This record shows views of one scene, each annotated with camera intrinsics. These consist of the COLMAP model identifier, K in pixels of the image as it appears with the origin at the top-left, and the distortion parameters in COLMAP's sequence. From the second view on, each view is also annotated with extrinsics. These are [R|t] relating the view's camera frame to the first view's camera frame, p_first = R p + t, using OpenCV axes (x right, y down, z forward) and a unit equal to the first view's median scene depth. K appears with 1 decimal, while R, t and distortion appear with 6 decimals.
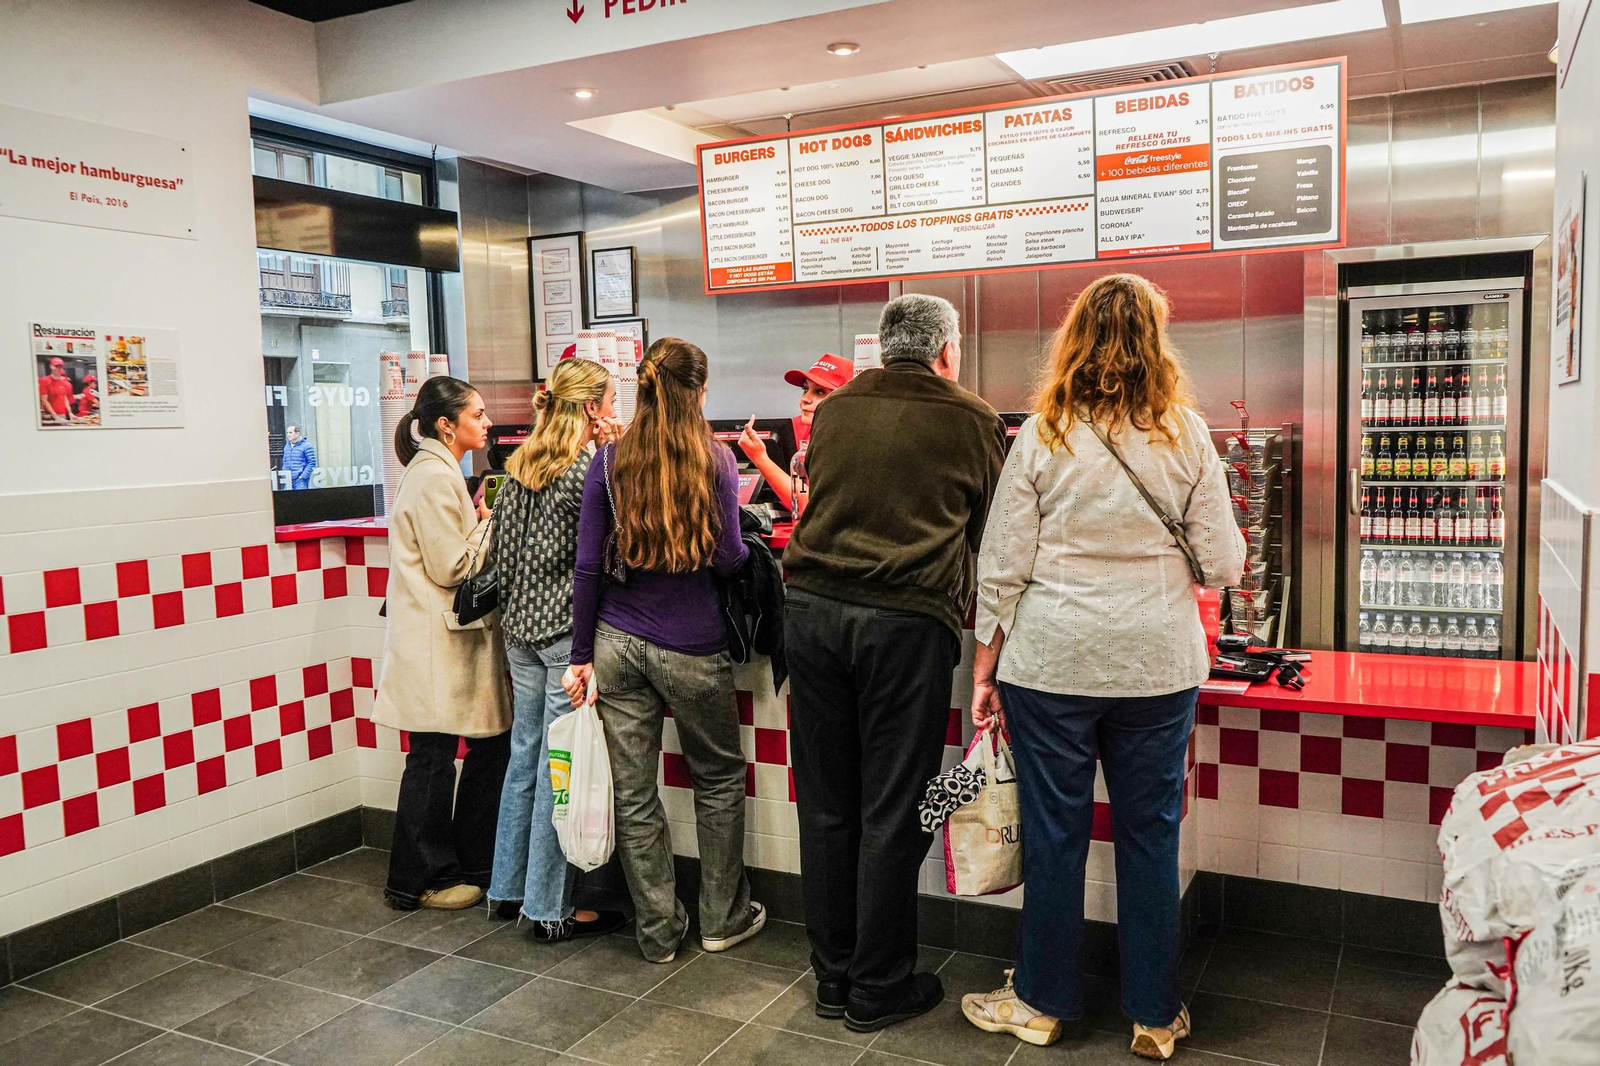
lens RADIAL K [[1311.6, 0, 786.3], [0, 1311.6, 533.8], [0, 0, 1]] dist [-0.026604, 0.012915]
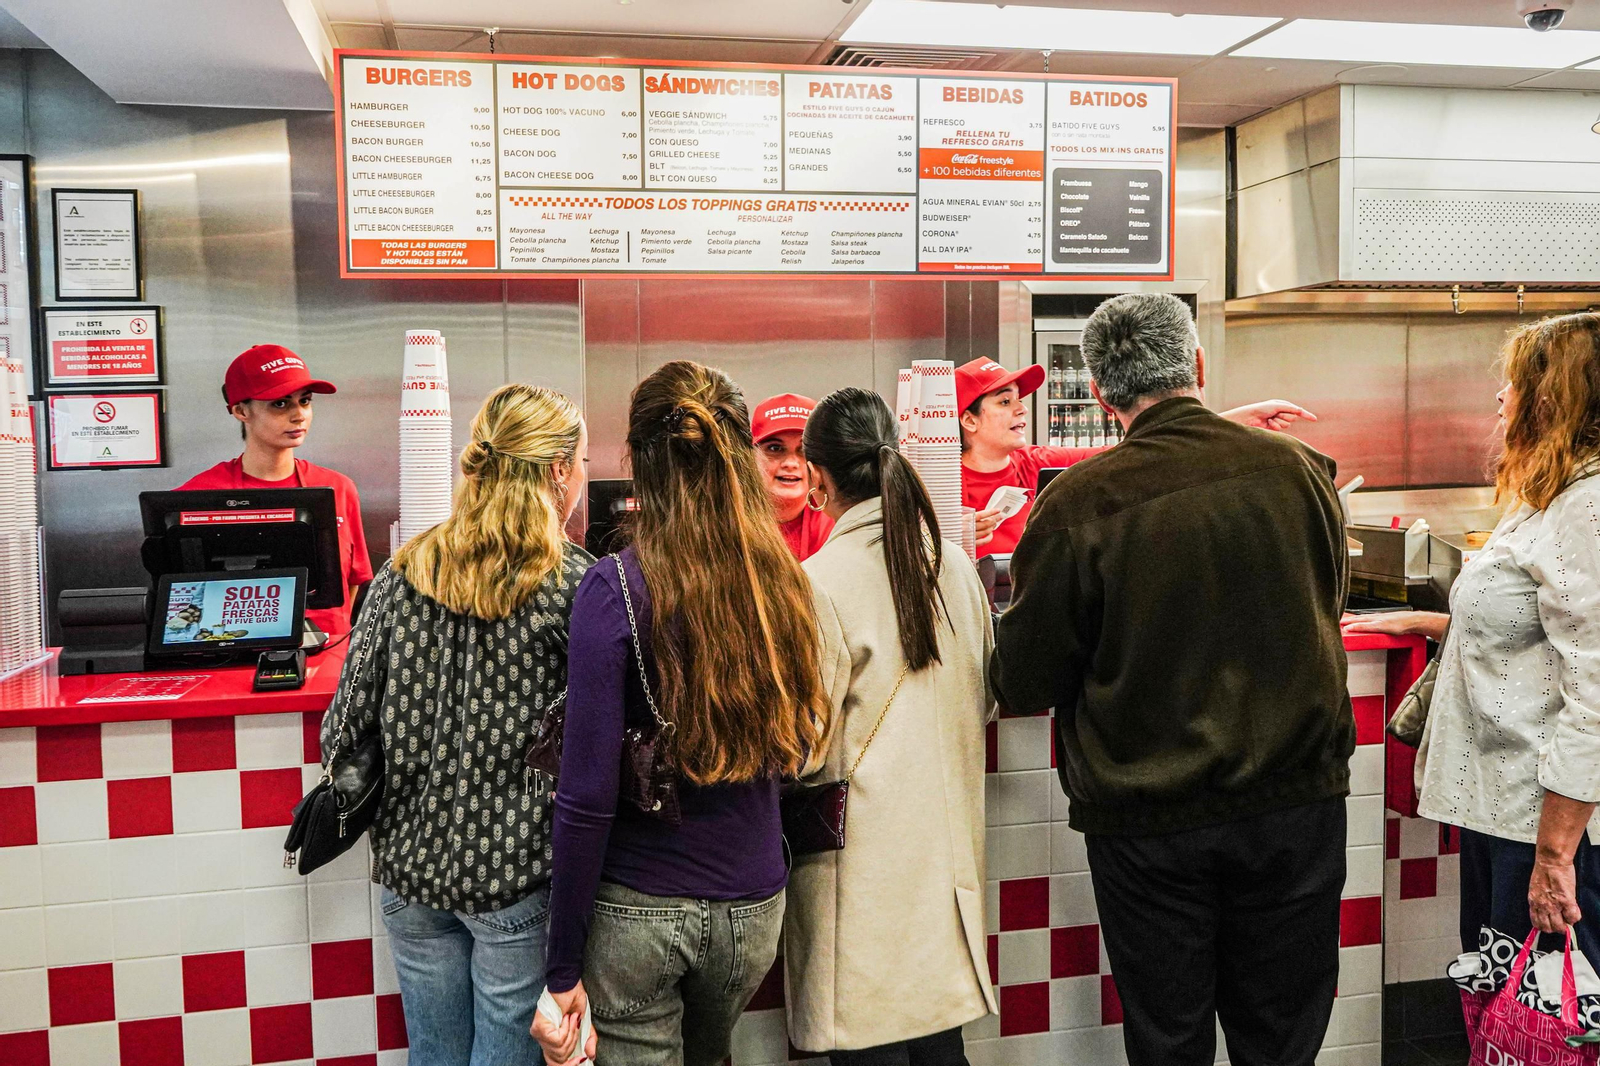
lens RADIAL K [[1399.3, 0, 825.1], [0, 1399.3, 487.0], [0, 0, 1]] dist [-0.031891, 0.039116]
pose [[0.763739, -0.024985, 0.645042, -0.371765], [0.055193, 0.998119, -0.026688, -0.053135], [-0.643162, 0.055985, 0.763681, 0.364110]]
